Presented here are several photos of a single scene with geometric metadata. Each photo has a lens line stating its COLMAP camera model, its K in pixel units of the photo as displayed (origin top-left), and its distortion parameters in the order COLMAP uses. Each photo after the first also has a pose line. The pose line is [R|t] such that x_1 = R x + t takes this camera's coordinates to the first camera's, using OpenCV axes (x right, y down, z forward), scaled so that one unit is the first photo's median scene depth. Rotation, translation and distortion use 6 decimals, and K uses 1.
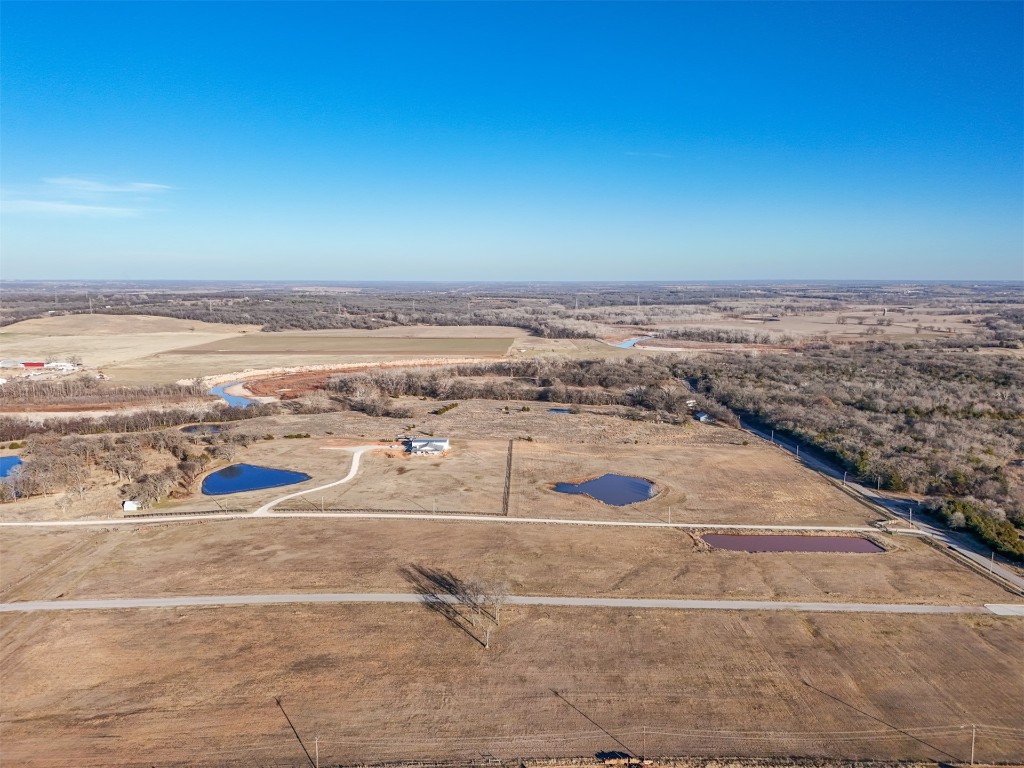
lens RADIAL K [[758.8, 0, 513.0], [0, 758.8, 384.0], [0, 0, 1]] dist [0.062291, -0.044806]
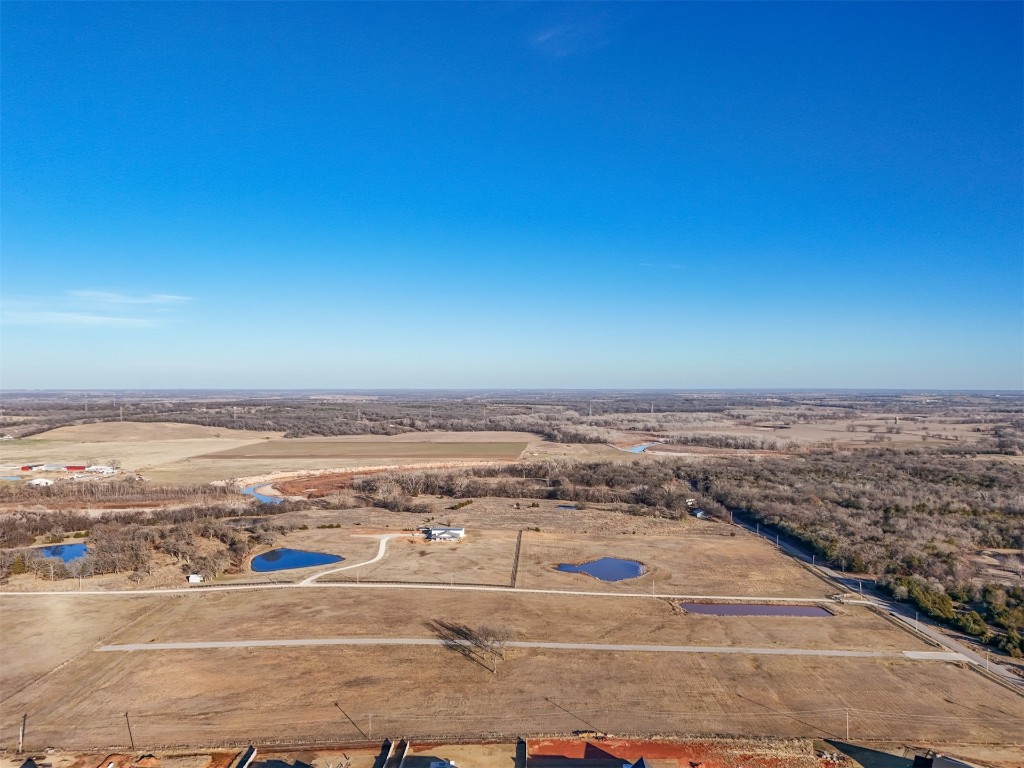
lens RADIAL K [[758.8, 0, 516.6], [0, 758.8, 378.0], [0, 0, 1]] dist [0.062291, -0.044806]
pose [[0.999879, -0.000347, -0.015527, 0.011576], [-0.001961, 0.988928, -0.148386, 0.024499], [0.015407, 0.148399, 0.988808, -0.172184]]
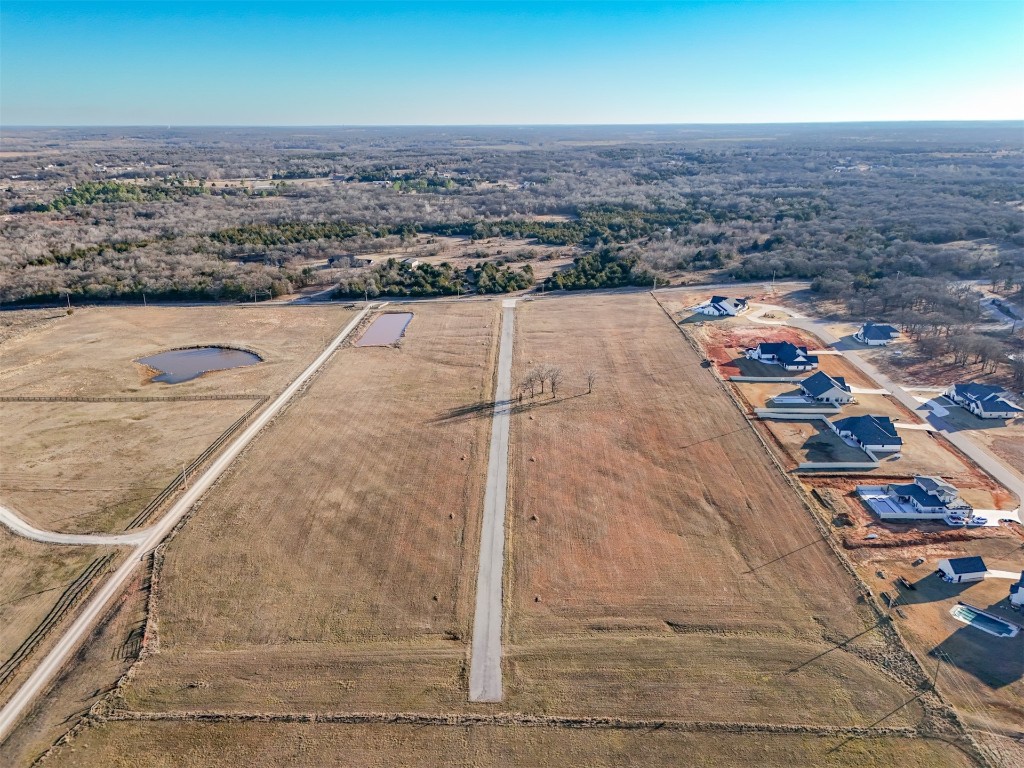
lens RADIAL K [[758.8, 0, 508.0], [0, 758.8, 383.8], [0, 0, 1]] dist [0.062291, -0.044806]
pose [[0.005770, -0.327513, 0.944829, -0.691081], [0.143706, 0.935309, 0.323336, -0.072381], [-0.989604, 0.133912, 0.052462, 0.556672]]
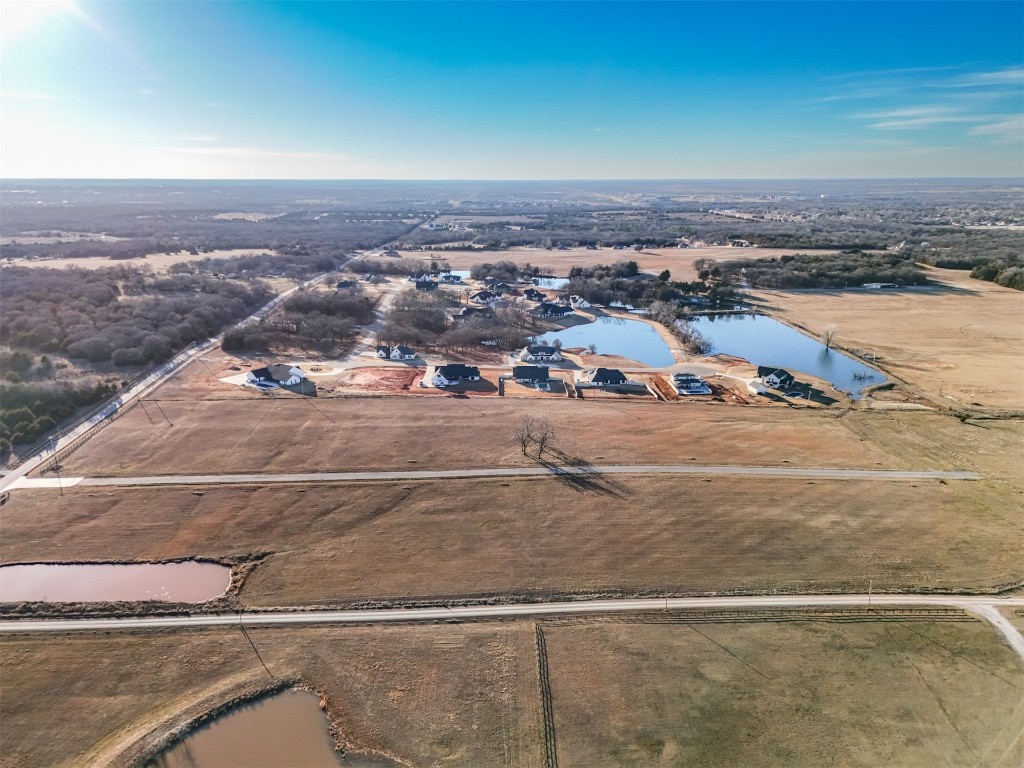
lens RADIAL K [[758.8, 0, 513.1], [0, 758.8, 384.0], [0, 0, 1]] dist [0.062291, -0.044806]
pose [[-0.999456, 0.006931, -0.032234, 0.020112], [-0.006241, 0.920209, 0.391377, -0.160631], [0.032374, 0.391365, -0.919666, 1.180960]]
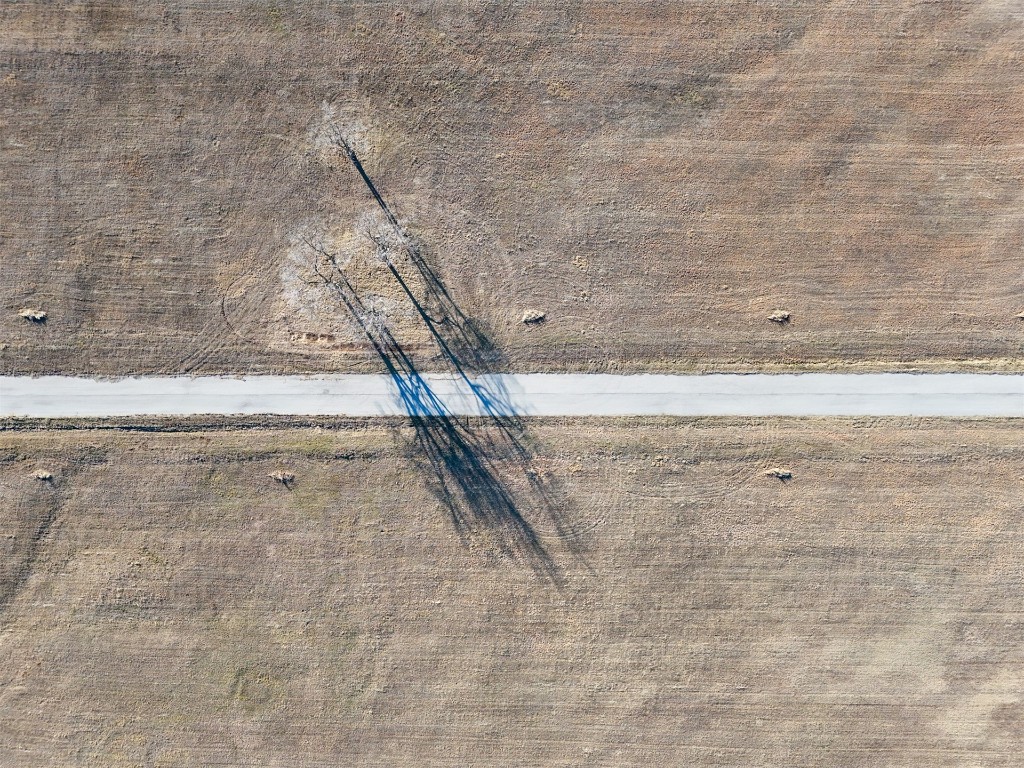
lens RADIAL K [[758.8, 0, 512.5], [0, 758.8, 383.3], [0, 0, 1]] dist [0.062291, -0.044806]
pose [[-0.999876, 0.015621, -0.002155, -0.071435], [-0.004394, -0.144700, 0.989466, -0.088917], [0.015145, 0.989352, 0.144751, 0.559335]]
